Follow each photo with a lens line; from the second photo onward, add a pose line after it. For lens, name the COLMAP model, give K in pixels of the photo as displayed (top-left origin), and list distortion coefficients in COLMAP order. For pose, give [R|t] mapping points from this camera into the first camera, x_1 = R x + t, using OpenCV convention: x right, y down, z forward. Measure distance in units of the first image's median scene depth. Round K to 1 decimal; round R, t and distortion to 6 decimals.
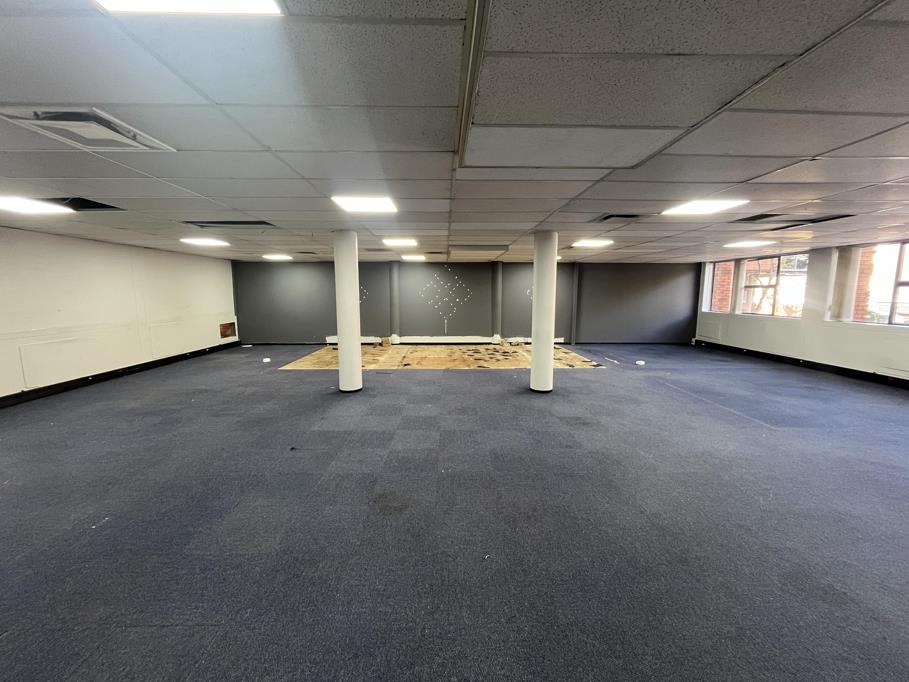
lens RADIAL K [[371.7, 0, 455.7], [0, 371.7, 344.4], [0, 0, 1]] dist [0.002692, 0.000515]
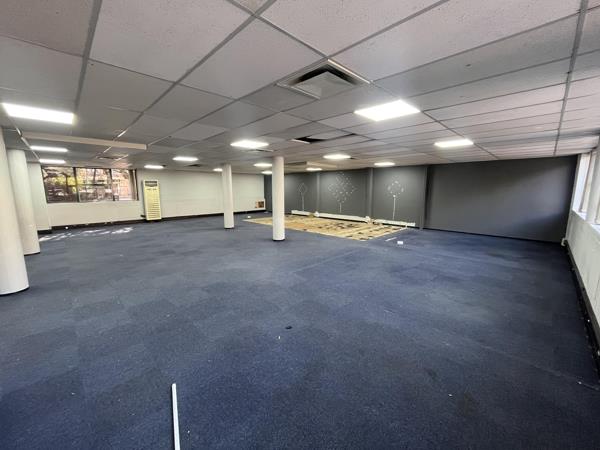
lens RADIAL K [[245.3, 0, 302.1], [0, 245.3, 225.7], [0, 0, 1]] dist [0.002692, 0.000515]
pose [[0.697278, 0.108608, -0.708525, 0.641549], [-0.104397, 0.993302, 0.049521, -0.010799], [0.709158, 0.039438, 0.703946, 0.121532]]
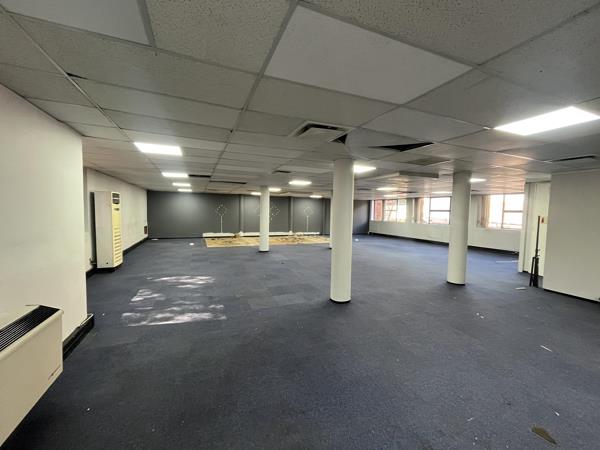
lens RADIAL K [[245.3, 0, 296.5], [0, 245.3, 224.2], [0, 0, 1]] dist [0.002692, 0.000515]
pose [[0.935713, -0.004158, 0.352737, -0.350531], [0.032820, 0.996620, -0.075315, 0.041550], [-0.351232, 0.082050, 0.932686, -0.305884]]
